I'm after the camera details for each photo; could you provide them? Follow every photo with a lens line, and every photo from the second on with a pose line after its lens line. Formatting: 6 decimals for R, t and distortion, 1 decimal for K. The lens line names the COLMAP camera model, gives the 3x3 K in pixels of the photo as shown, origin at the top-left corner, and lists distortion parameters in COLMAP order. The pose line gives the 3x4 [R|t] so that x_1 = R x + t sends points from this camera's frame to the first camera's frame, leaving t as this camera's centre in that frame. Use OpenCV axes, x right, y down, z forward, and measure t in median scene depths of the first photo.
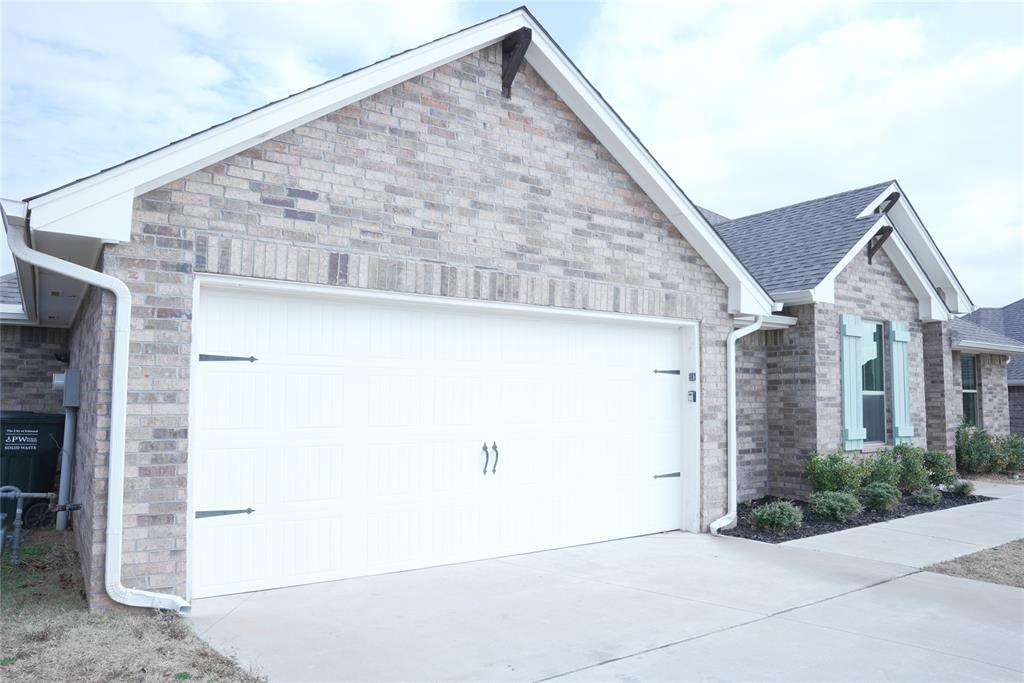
lens RADIAL K [[714.6, 0, 512.0], [0, 714.6, 341.5], [0, 0, 1]] dist [-0.130925, 0.101248]
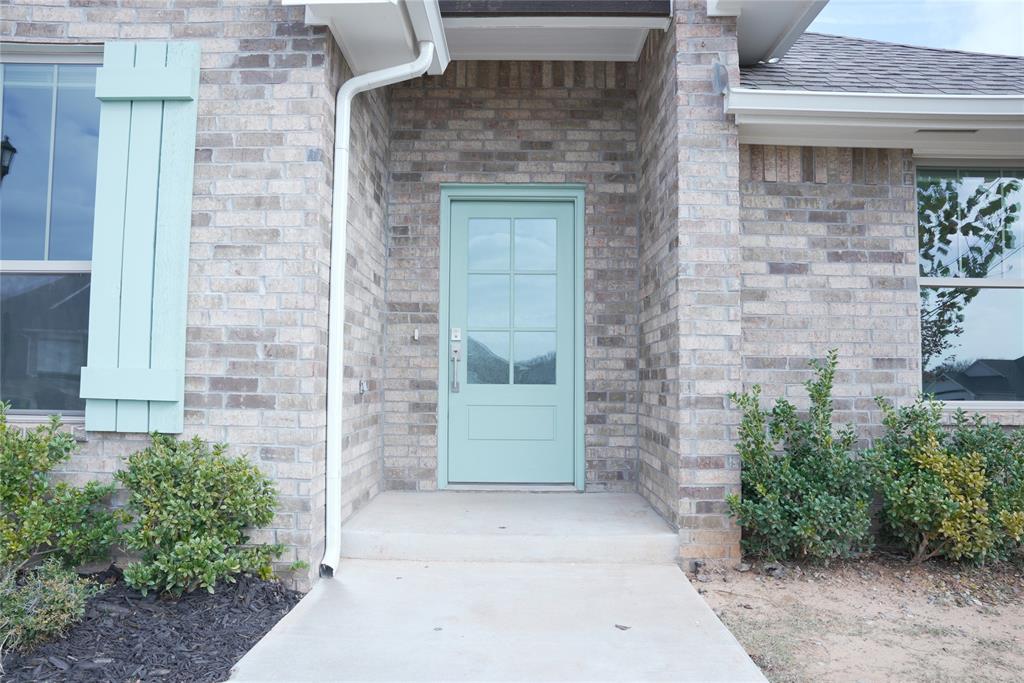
lens RADIAL K [[714.6, 0, 512.0], [0, 714.6, 341.5], [0, 0, 1]] dist [-0.130925, 0.101248]
pose [[0.818857, -0.027015, -0.573361, 0.736813], [0.041007, 0.999093, 0.011491, 0.095154], [0.572531, -0.032921, 0.819222, 0.701333]]
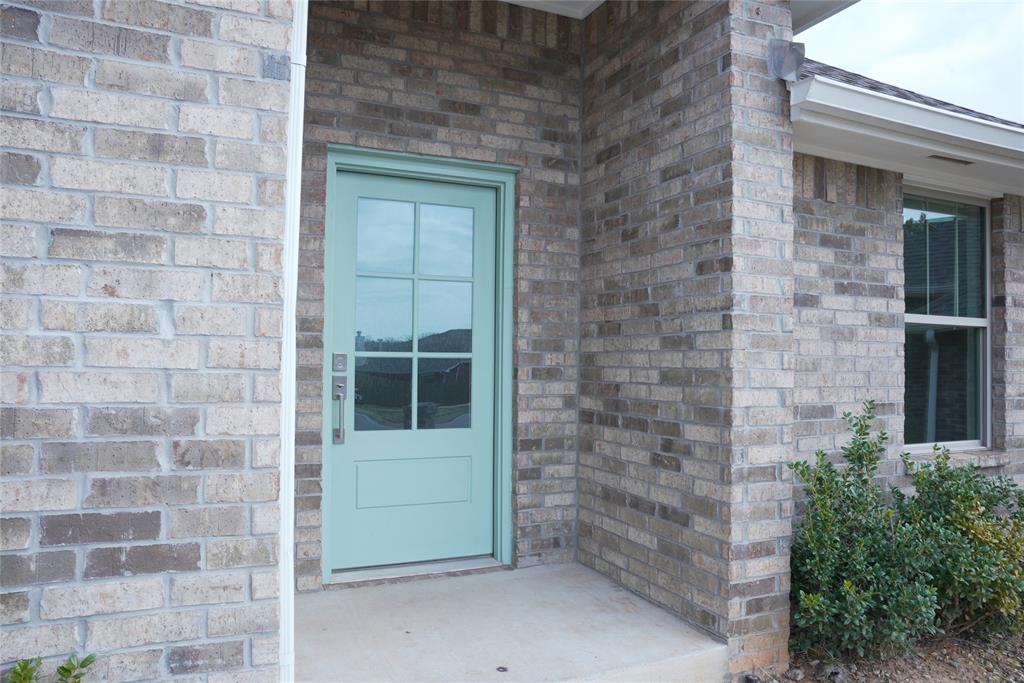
lens RADIAL K [[714.6, 0, 512.0], [0, 714.6, 341.5], [0, 0, 1]] dist [-0.130925, 0.101248]
pose [[0.983013, 0.003624, -0.183501, 0.593962], [0.006397, 0.998521, 0.053987, 0.070770], [0.183425, -0.054244, 0.981536, 0.751507]]
